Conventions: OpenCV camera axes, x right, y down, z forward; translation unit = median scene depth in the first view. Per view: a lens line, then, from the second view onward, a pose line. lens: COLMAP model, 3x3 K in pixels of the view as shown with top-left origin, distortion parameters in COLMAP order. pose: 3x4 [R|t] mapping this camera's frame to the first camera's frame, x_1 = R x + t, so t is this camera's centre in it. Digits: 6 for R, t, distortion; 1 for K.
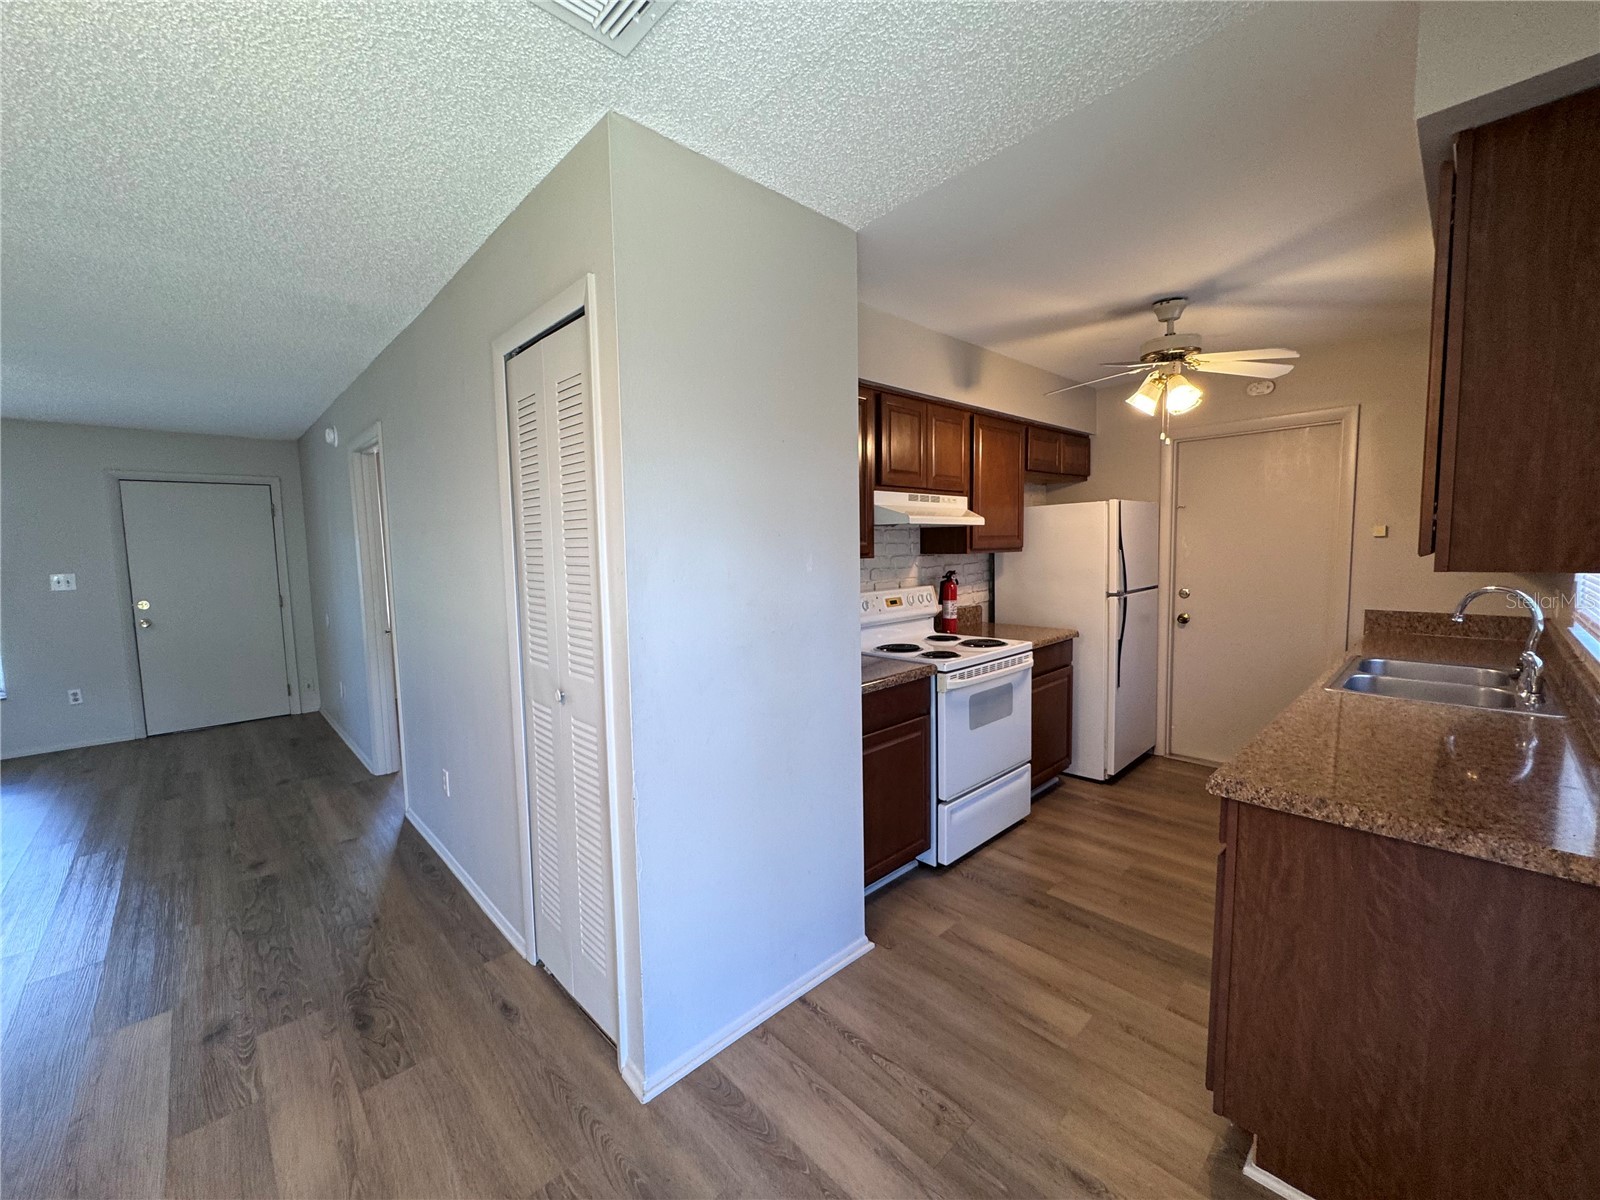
lens RADIAL K [[642.8, 0, 799.2], [0, 642.8, 598.9], [0, 0, 1]] dist [-0.004693, 0.000303]
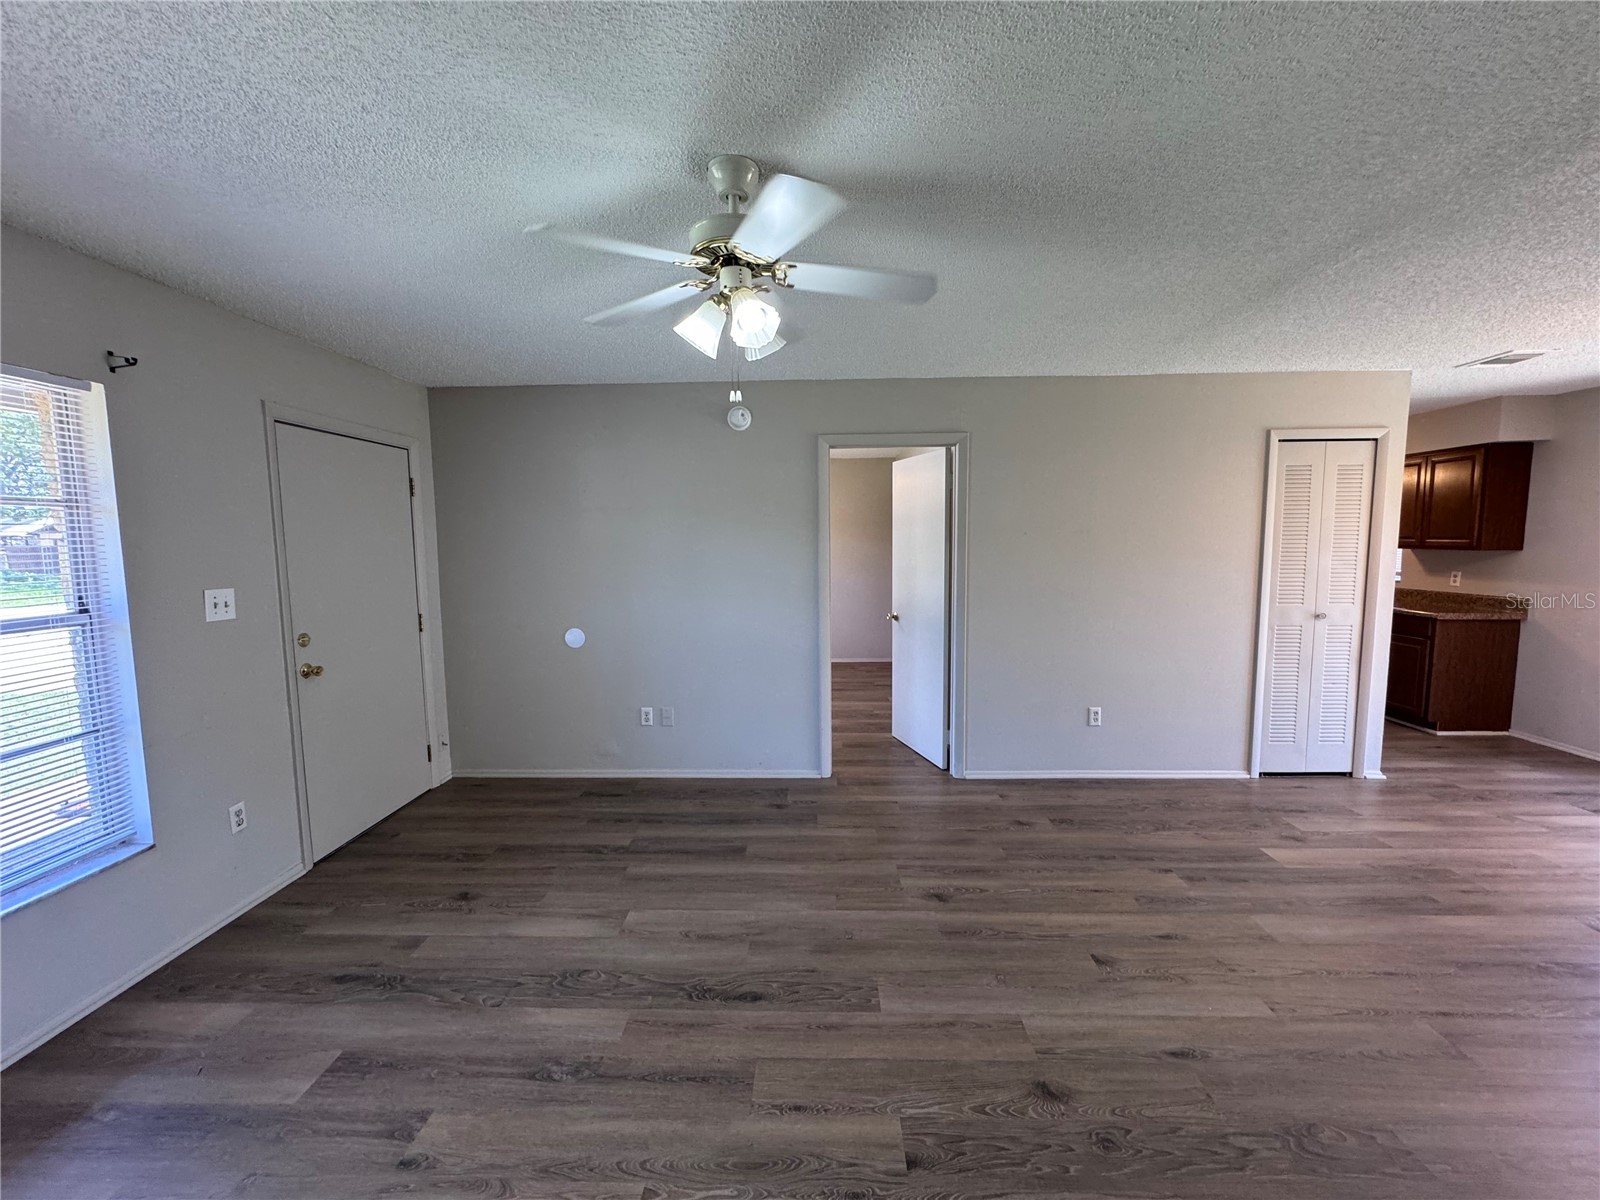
lens RADIAL K [[642.8, 0, 799.2], [0, 642.8, 598.9], [0, 0, 1]] dist [-0.004693, 0.000303]
pose [[0.709721, -0.052504, 0.702524, -1.661945], [0.056899, 0.998233, 0.017123, -0.018247], [-0.702181, 0.027821, 0.711454, 0.400017]]
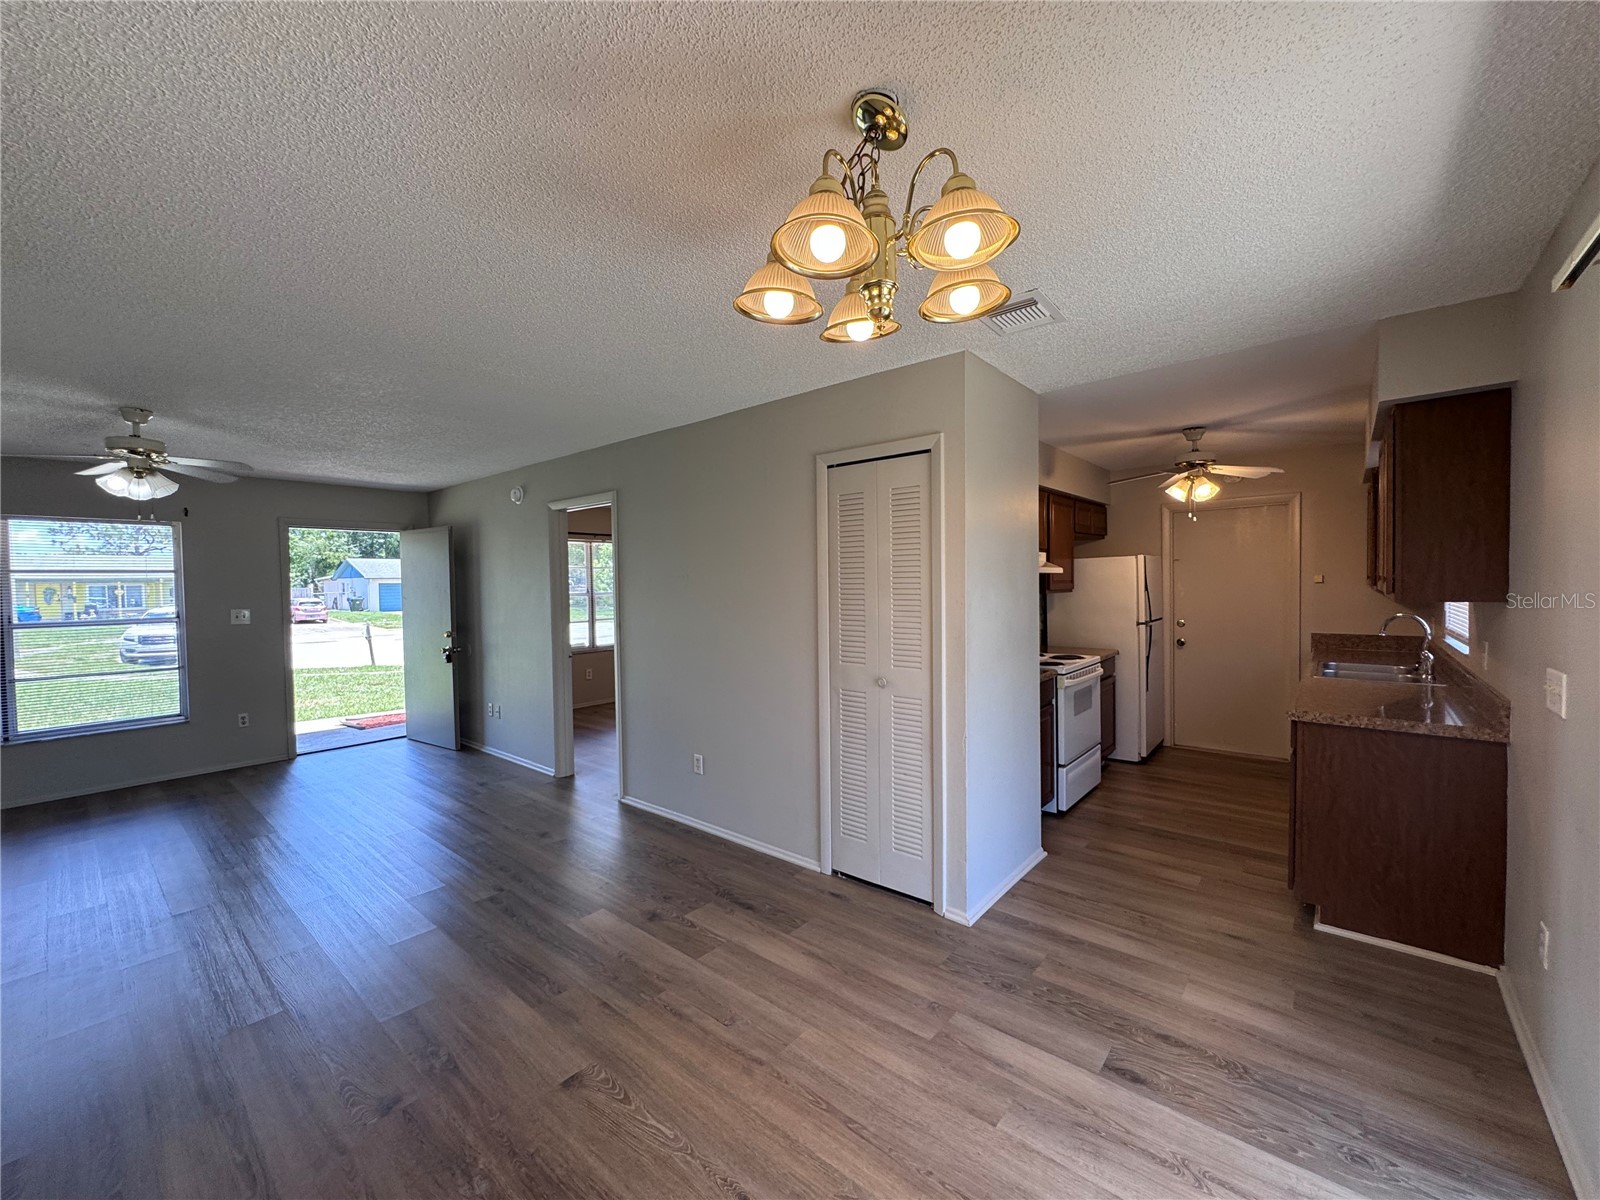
lens RADIAL K [[642.8, 0, 799.2], [0, 642.8, 598.9], [0, 0, 1]] dist [-0.004693, 0.000303]
pose [[0.994186, 0.001507, 0.107664, -0.419718], [0.005221, 0.998051, -0.062182, 0.024277], [-0.107548, 0.062383, 0.992241, -0.312787]]
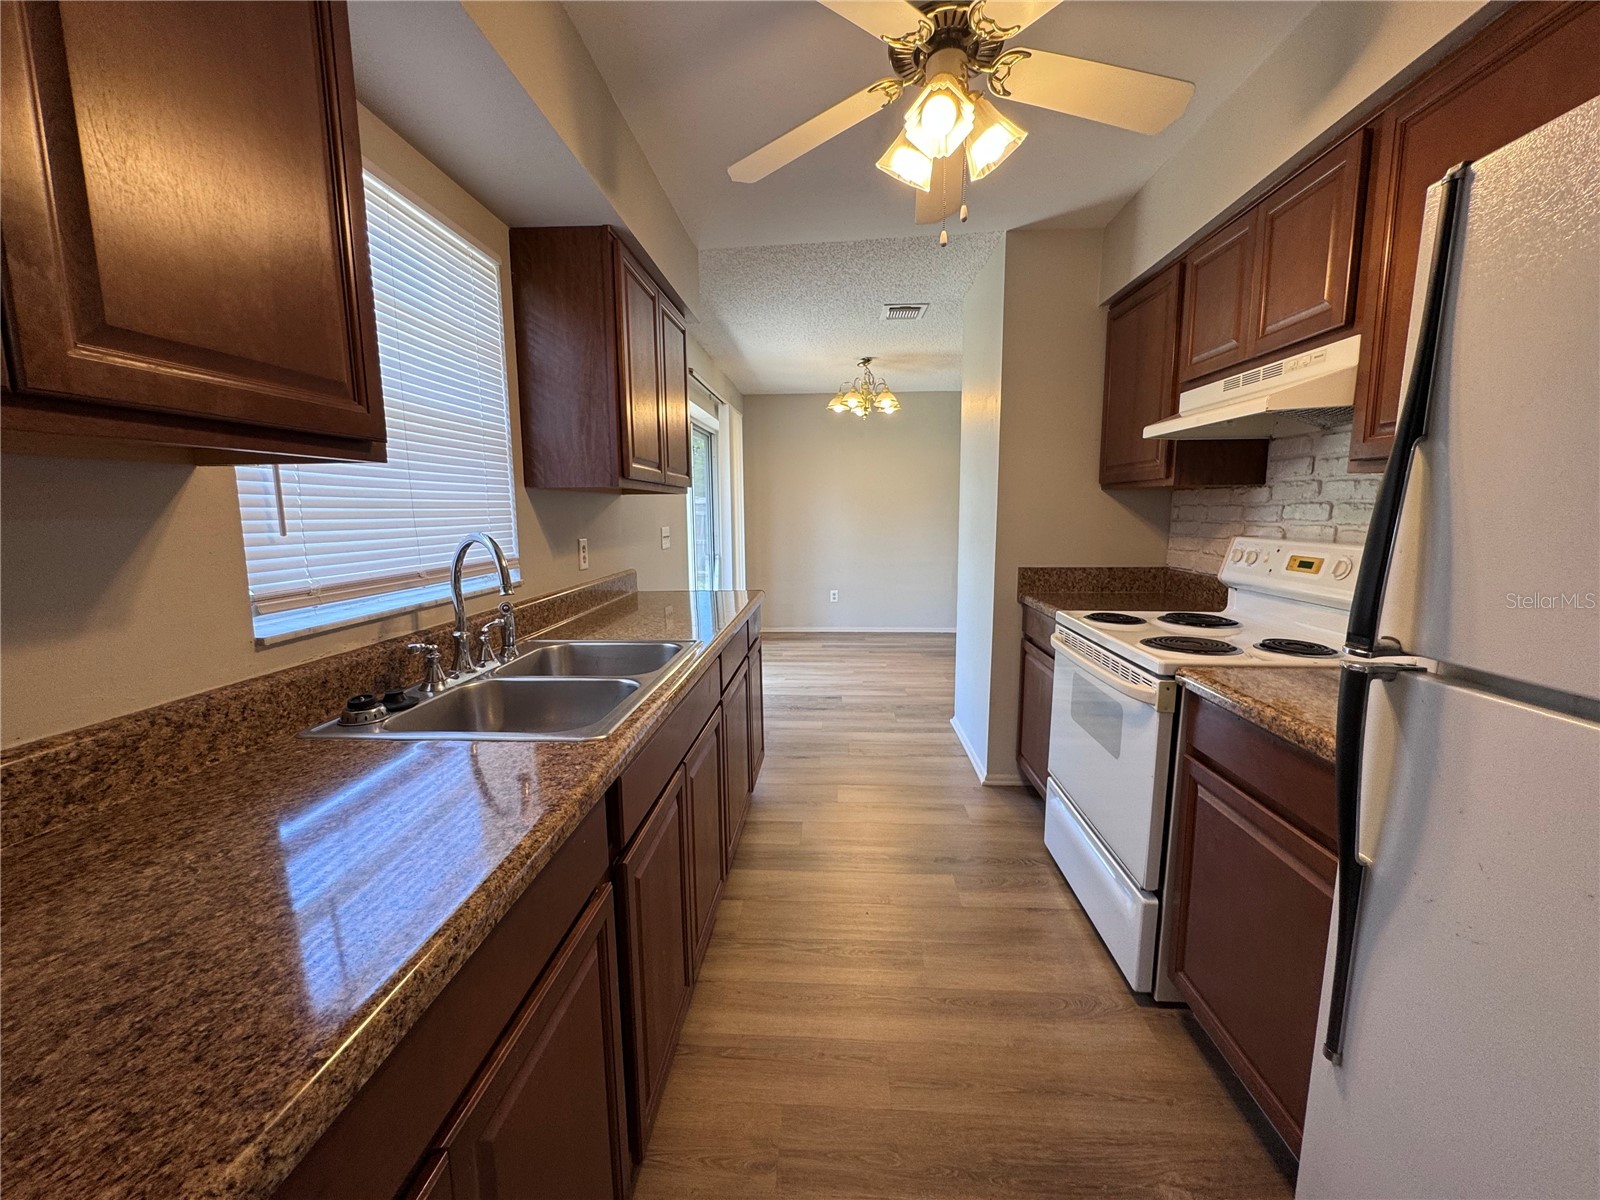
lens RADIAL K [[647.6, 0, 803.3], [0, 647.6, 596.9], [0, 0, 1]] dist [-0.001097, -0.000093]
pose [[-0.727617, 0.117710, -0.675809, 0.834141], [-0.037184, 0.976952, 0.210197, -0.068087], [0.684975, 0.178072, -0.706470, 1.091293]]
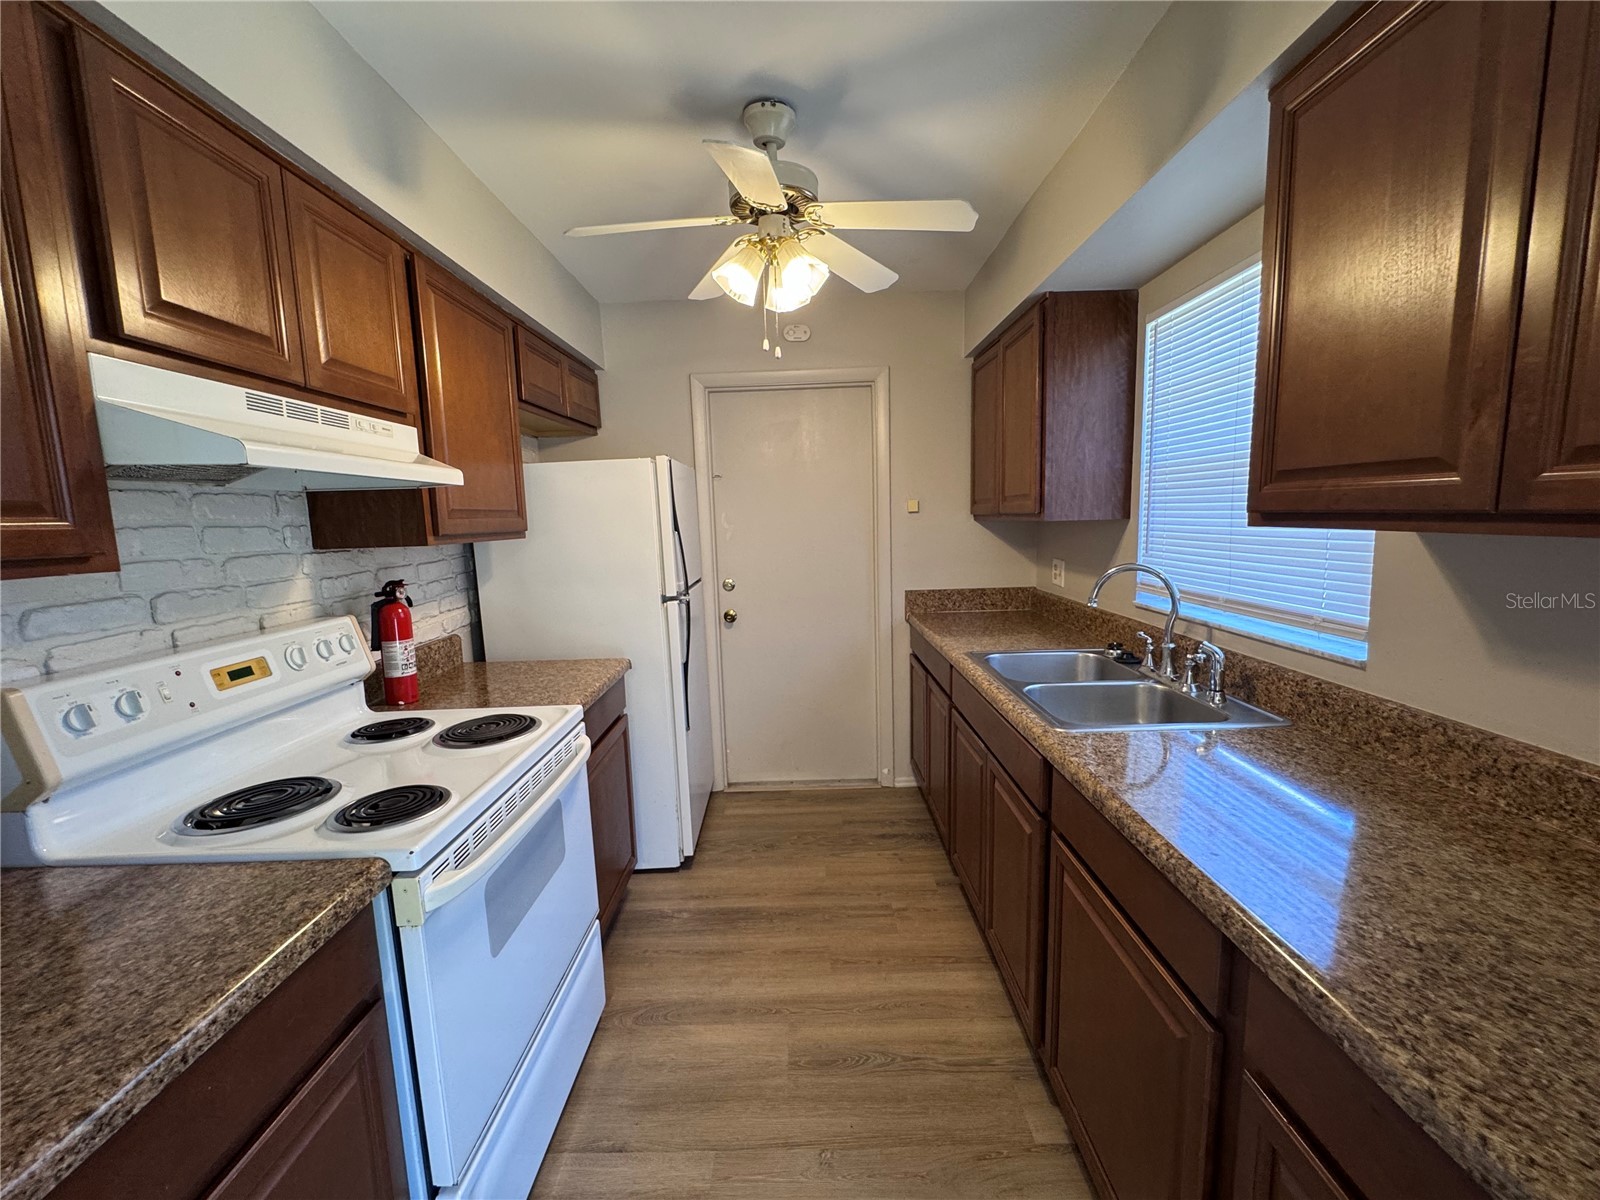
lens RADIAL K [[642.8, 0, 799.2], [0, 642.8, 598.9], [0, 0, 1]] dist [-0.004693, 0.000303]
pose [[0.690123, -0.094576, 0.717486, 0.103793], [0.078481, 0.995357, 0.055716, -0.035506], [-0.719424, 0.017858, 0.694341, 0.466519]]
